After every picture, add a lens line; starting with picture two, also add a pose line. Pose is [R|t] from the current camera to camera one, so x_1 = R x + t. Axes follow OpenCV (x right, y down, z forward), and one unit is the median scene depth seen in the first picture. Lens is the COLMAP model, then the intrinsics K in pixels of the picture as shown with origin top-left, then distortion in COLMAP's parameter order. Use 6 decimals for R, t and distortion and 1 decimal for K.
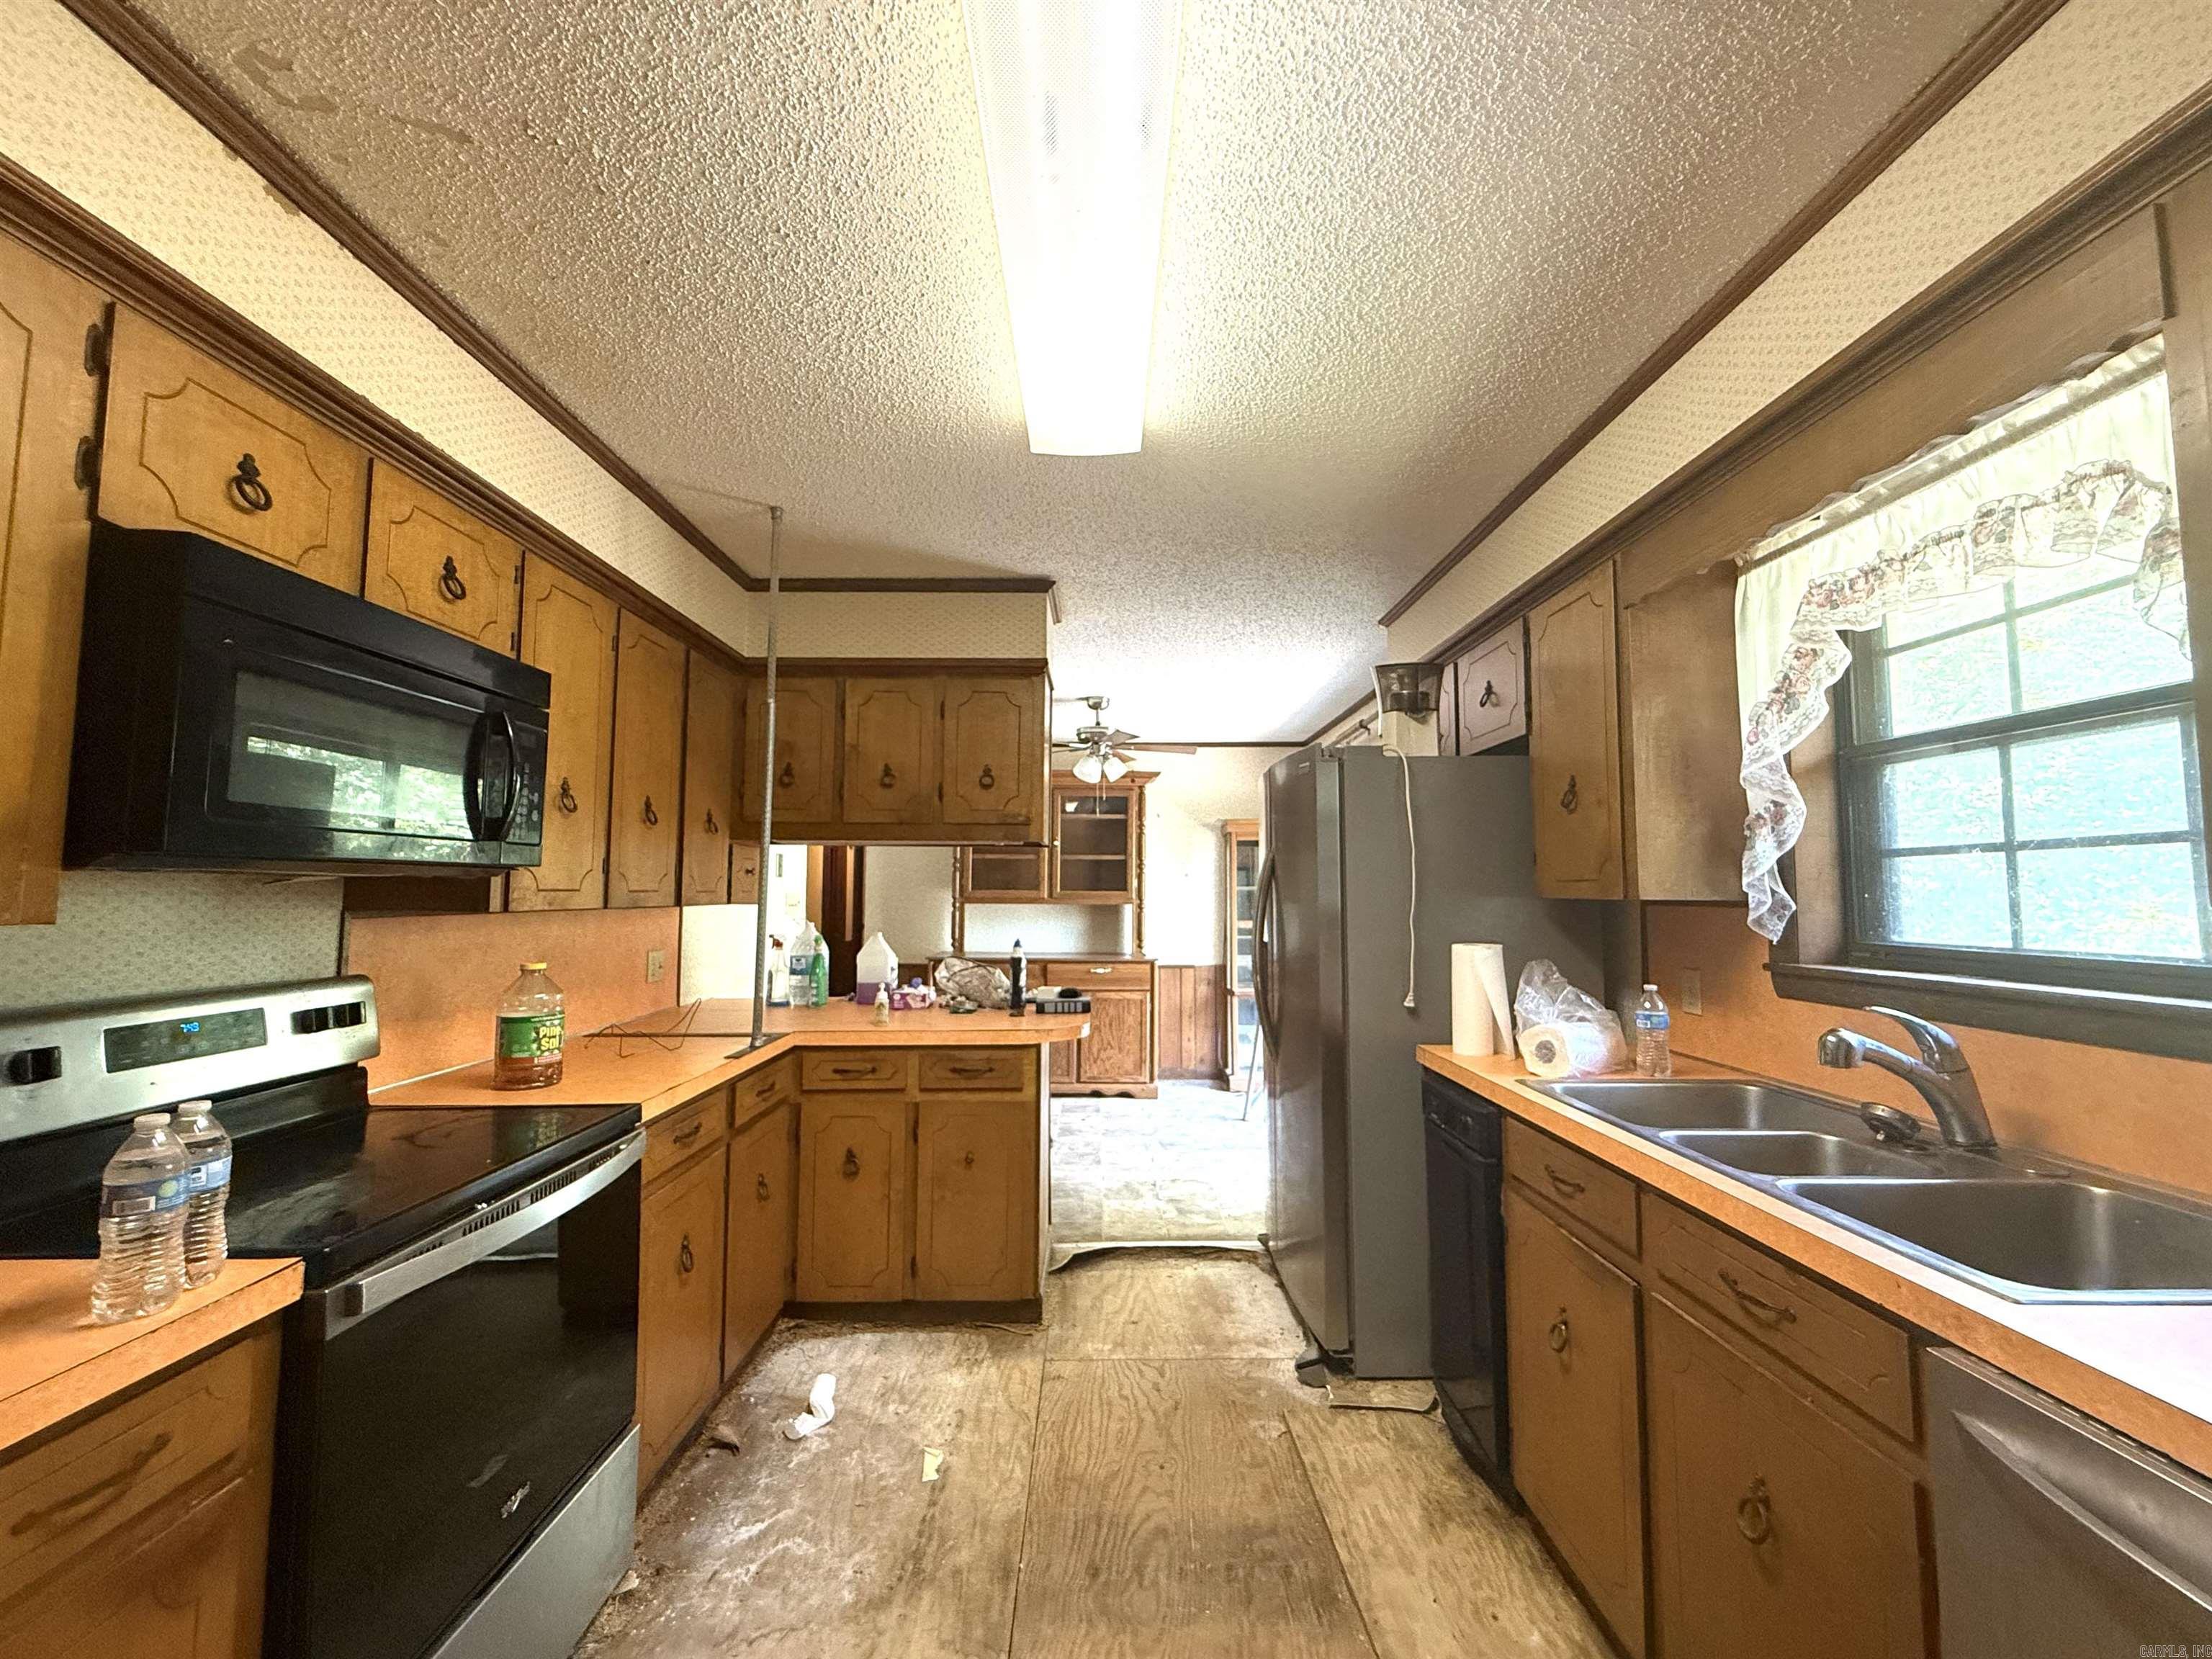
lens RADIAL K [[881.2, 0, 1106.3], [0, 881.2, 824.5], [0, 0, 1]] dist [-0.001284, 0.001812]
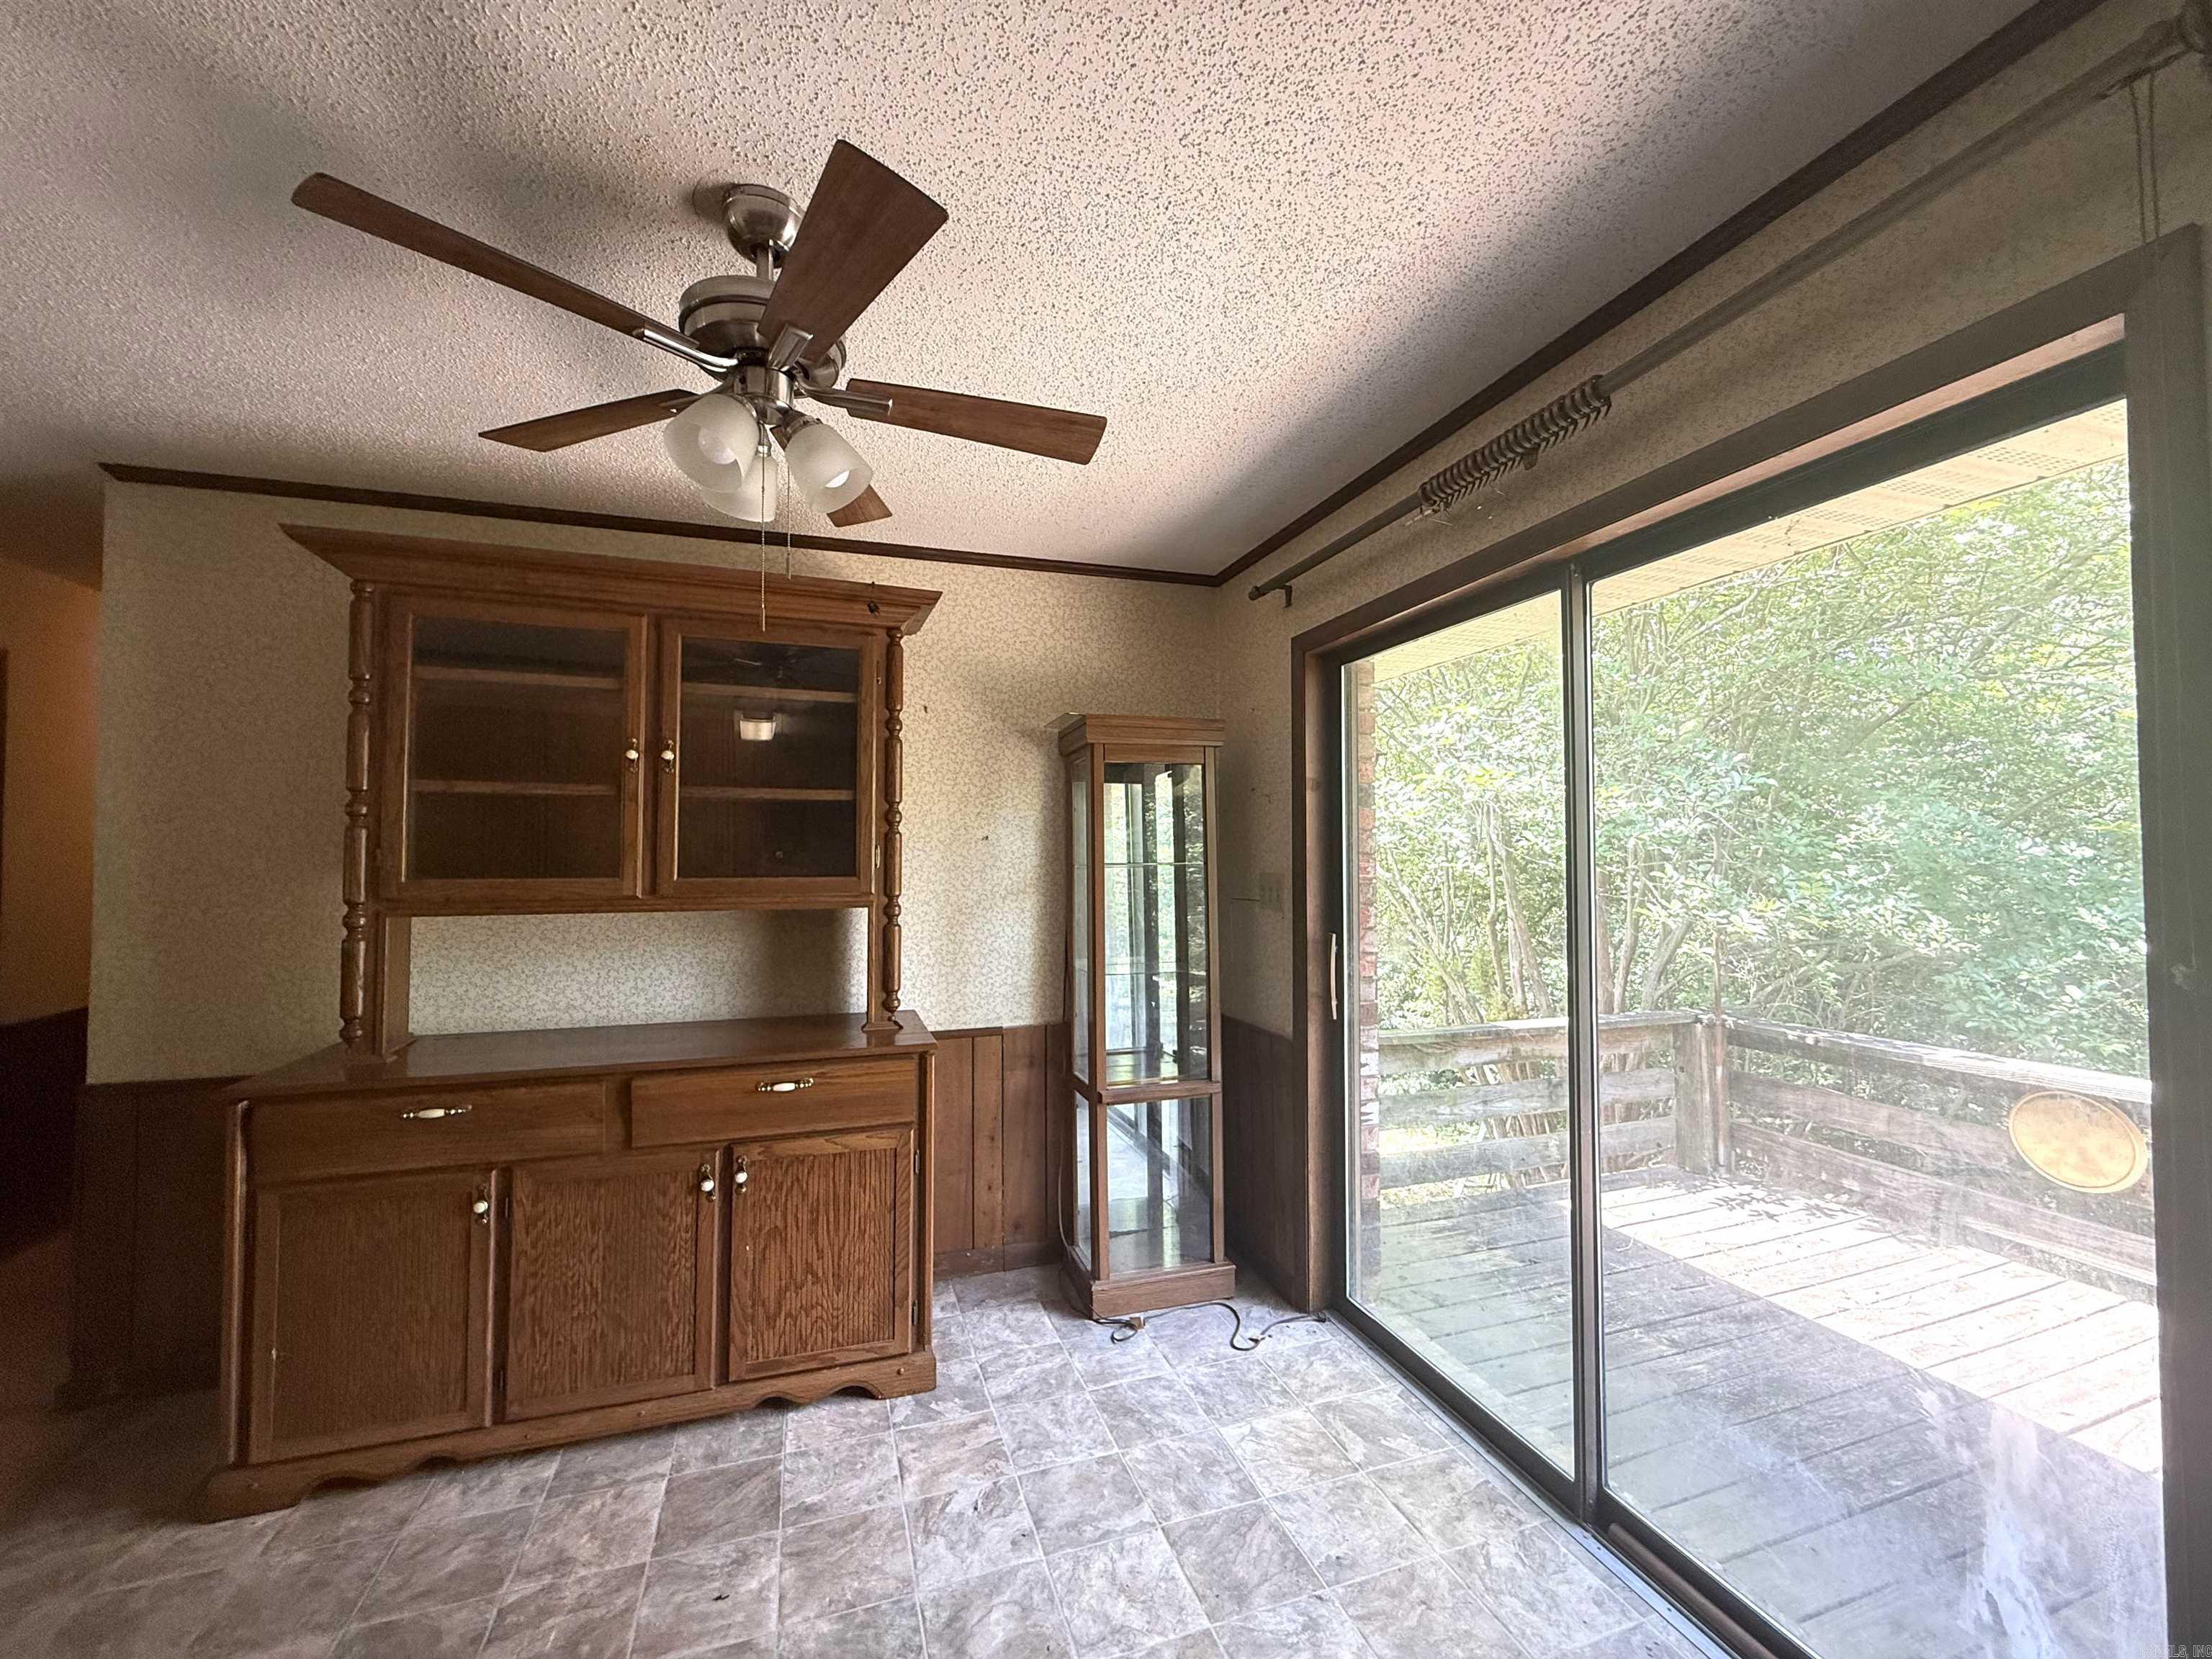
lens RADIAL K [[881.2, 0, 1115.4], [0, 881.2, 833.9], [0, 0, 1]] dist [-0.001284, 0.001812]
pose [[0.950050, 0.004210, 0.312070, 0.009000], [-0.014470, 0.999428, 0.030569, 0.040261], [-0.311763, -0.033558, 0.949567, 0.561099]]
